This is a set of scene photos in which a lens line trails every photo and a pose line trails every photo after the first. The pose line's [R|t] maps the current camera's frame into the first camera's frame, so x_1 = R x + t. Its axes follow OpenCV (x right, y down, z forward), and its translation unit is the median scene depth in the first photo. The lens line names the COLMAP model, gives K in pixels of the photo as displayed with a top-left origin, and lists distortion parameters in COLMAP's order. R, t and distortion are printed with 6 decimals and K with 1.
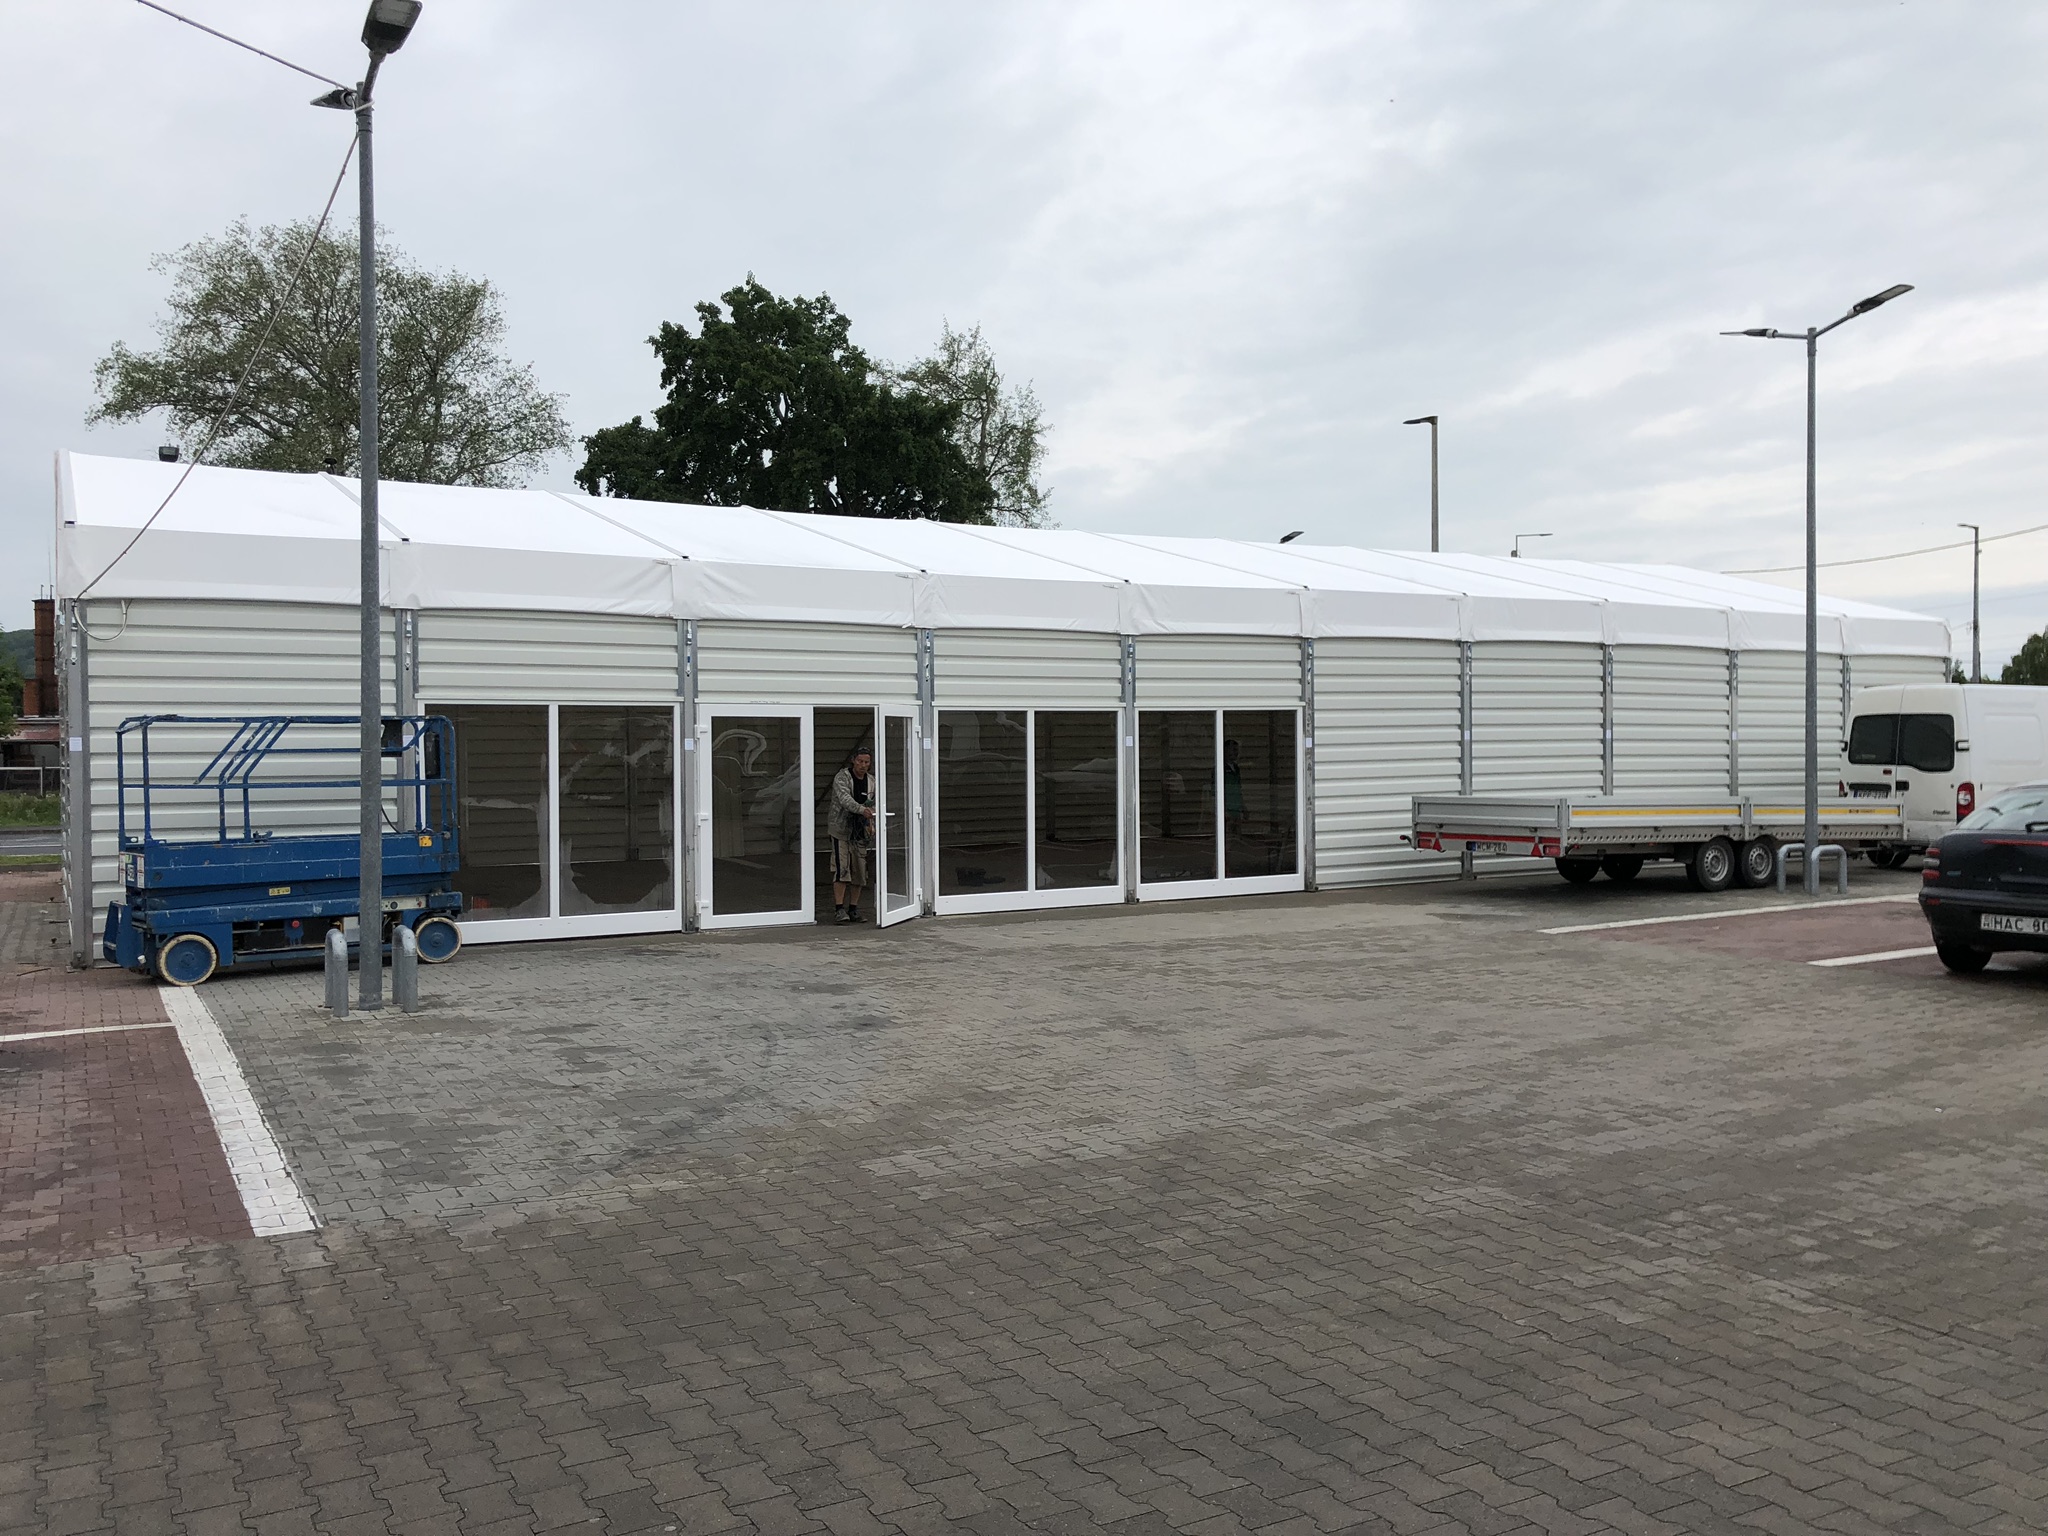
lens RADIAL K [[1672.8, 0, 1023.1], [0, 1672.8, 752.5], [0, 0, 1]] dist [0.026207, -0.018137]
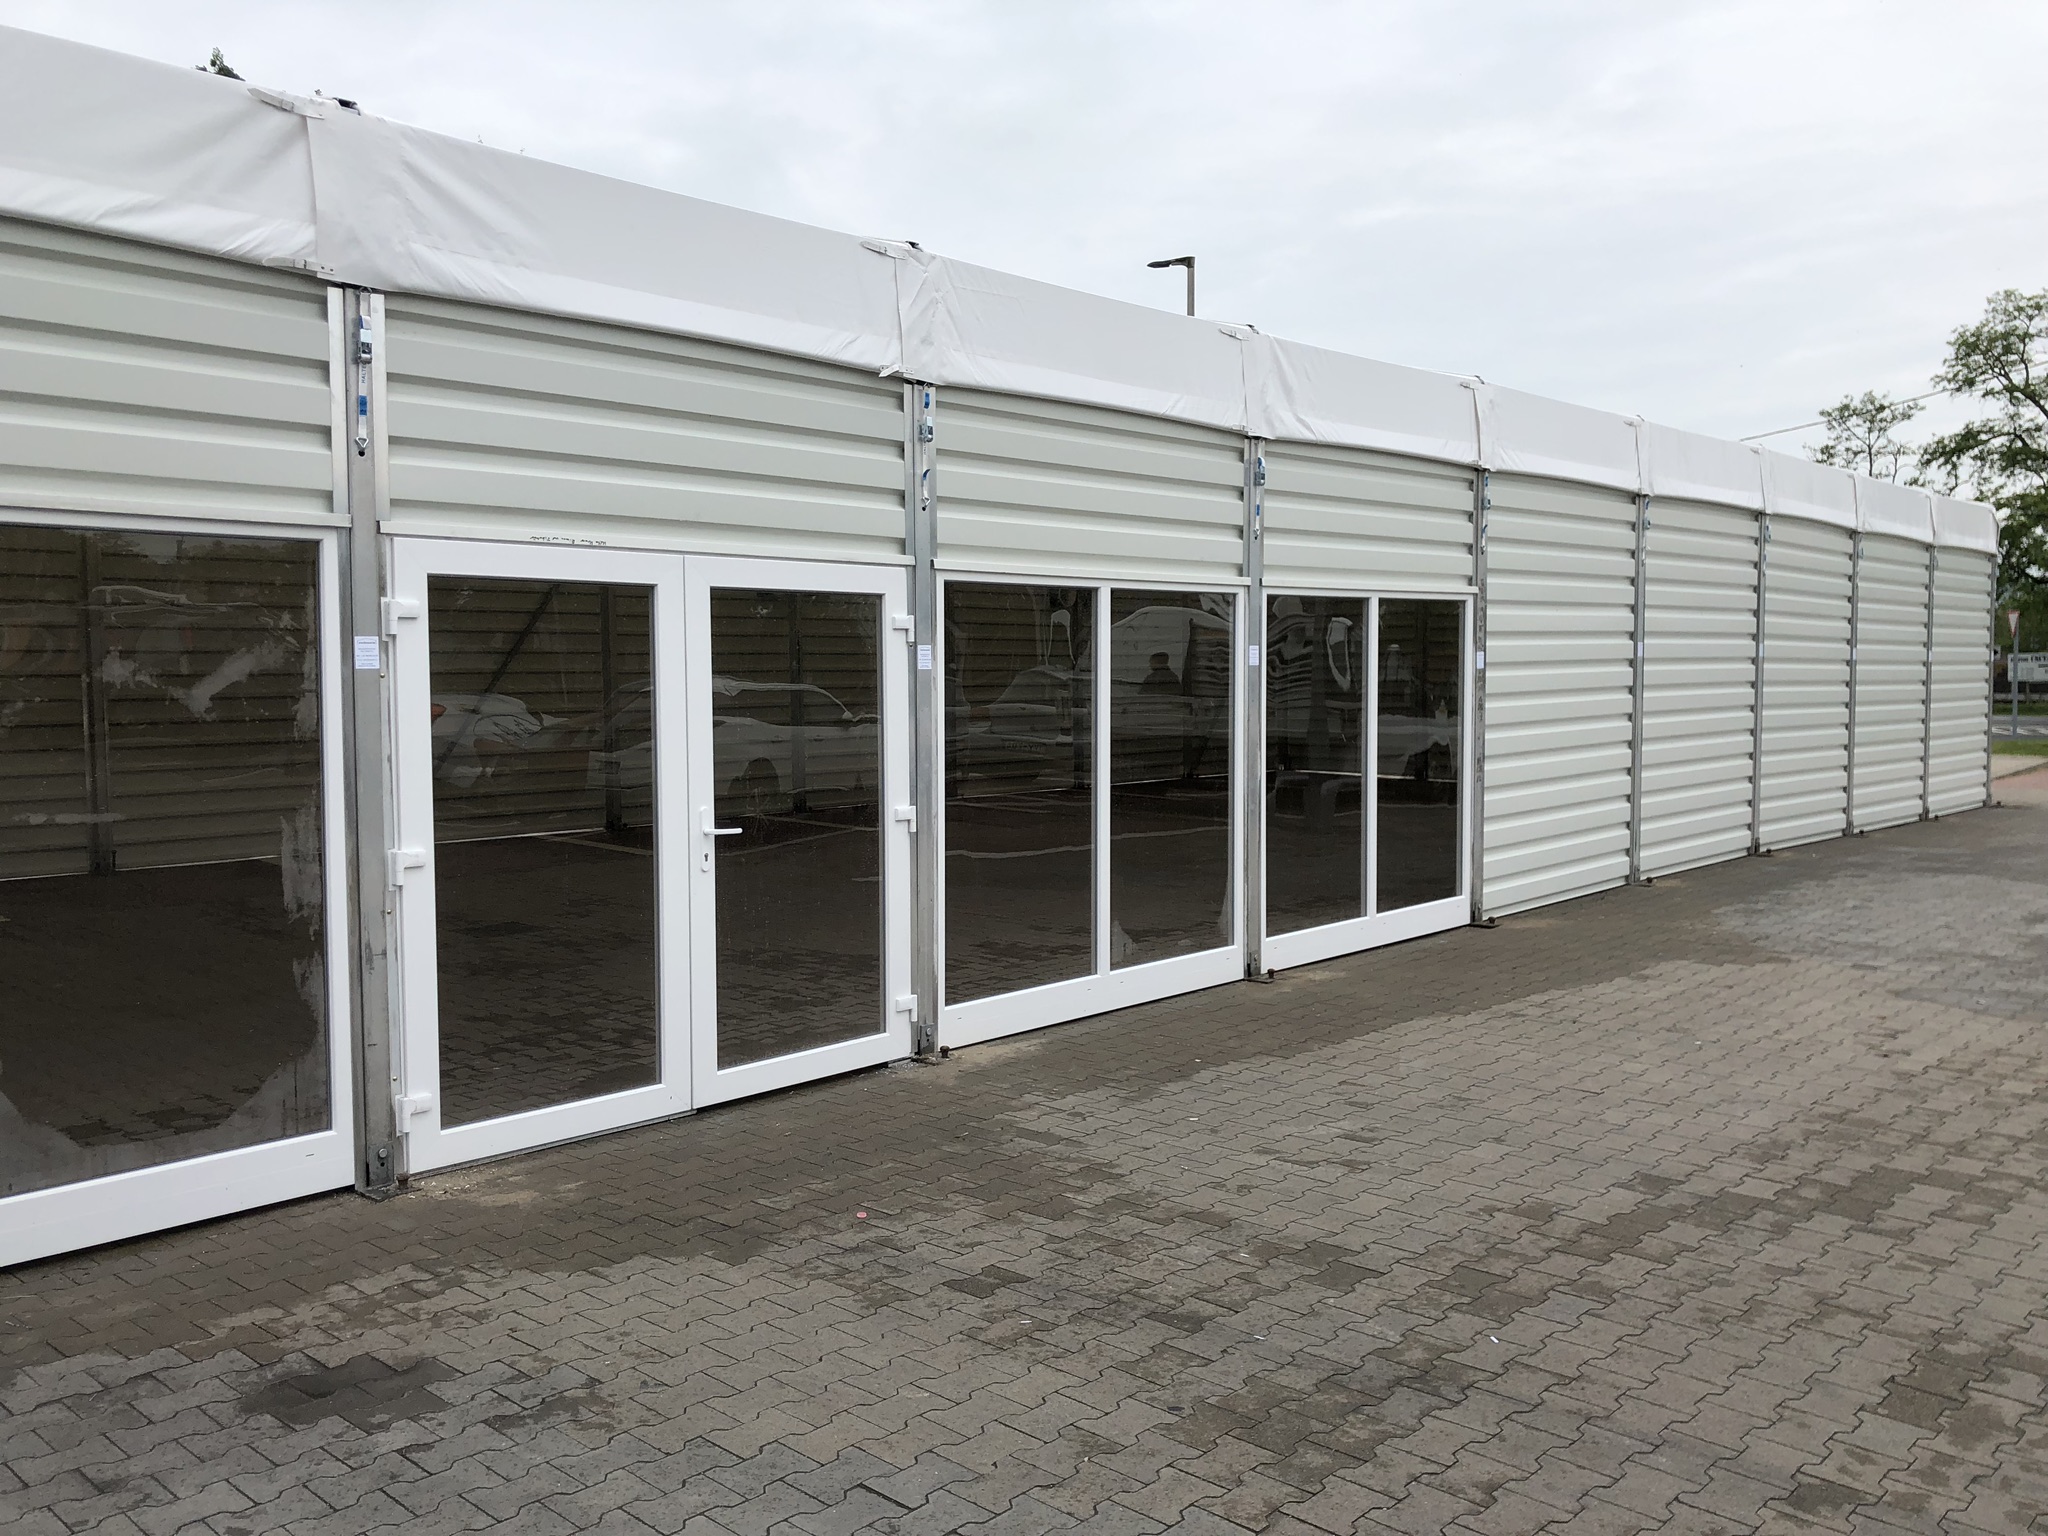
lens RADIAL K [[1672.8, 0, 1018.0], [0, 1672.8, 749.1], [0, 0, 1]] dist [0.026207, -0.018137]
pose [[0.957041, -0.011309, 0.289733, -0.157572], [-0.001400, 0.999047, 0.043622, -0.000358], [-0.289950, -0.042153, 0.956113, 0.576643]]
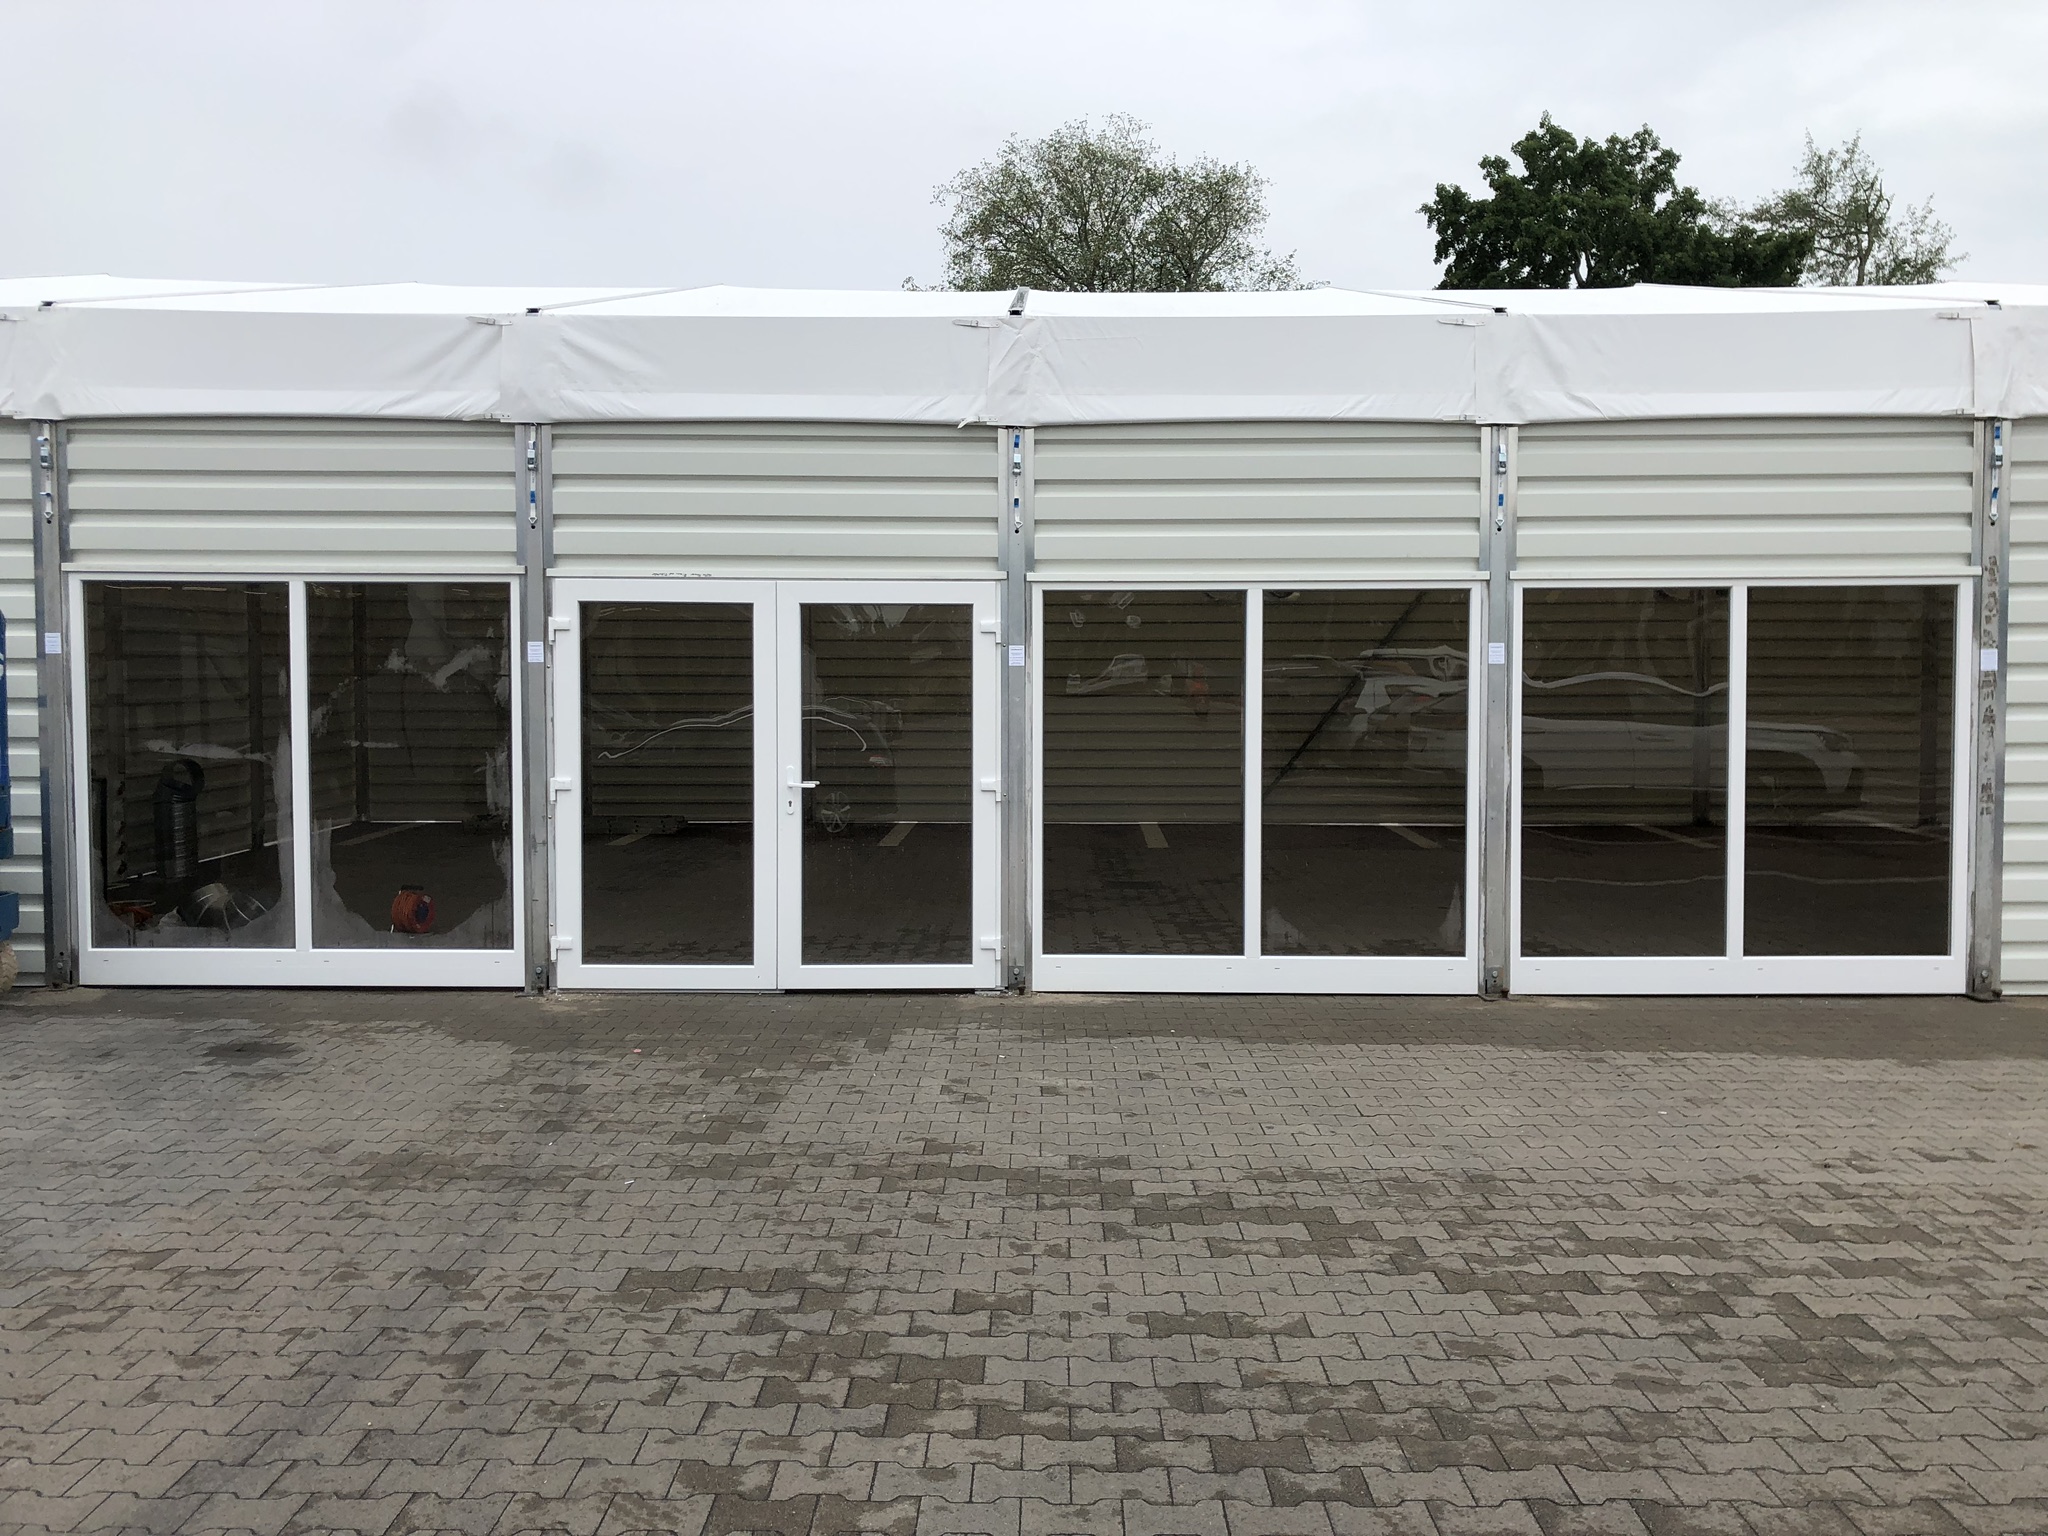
lens RADIAL K [[1672.8, 0, 1029.9], [0, 1672.8, 732.8], [0, 0, 1]] dist [0.026207, -0.018137]
pose [[0.861689, 0.025271, -0.506806, 0.202277], [-0.010524, 0.999434, 0.031940, 0.002069], [0.507327, -0.022188, 0.861468, 0.557585]]
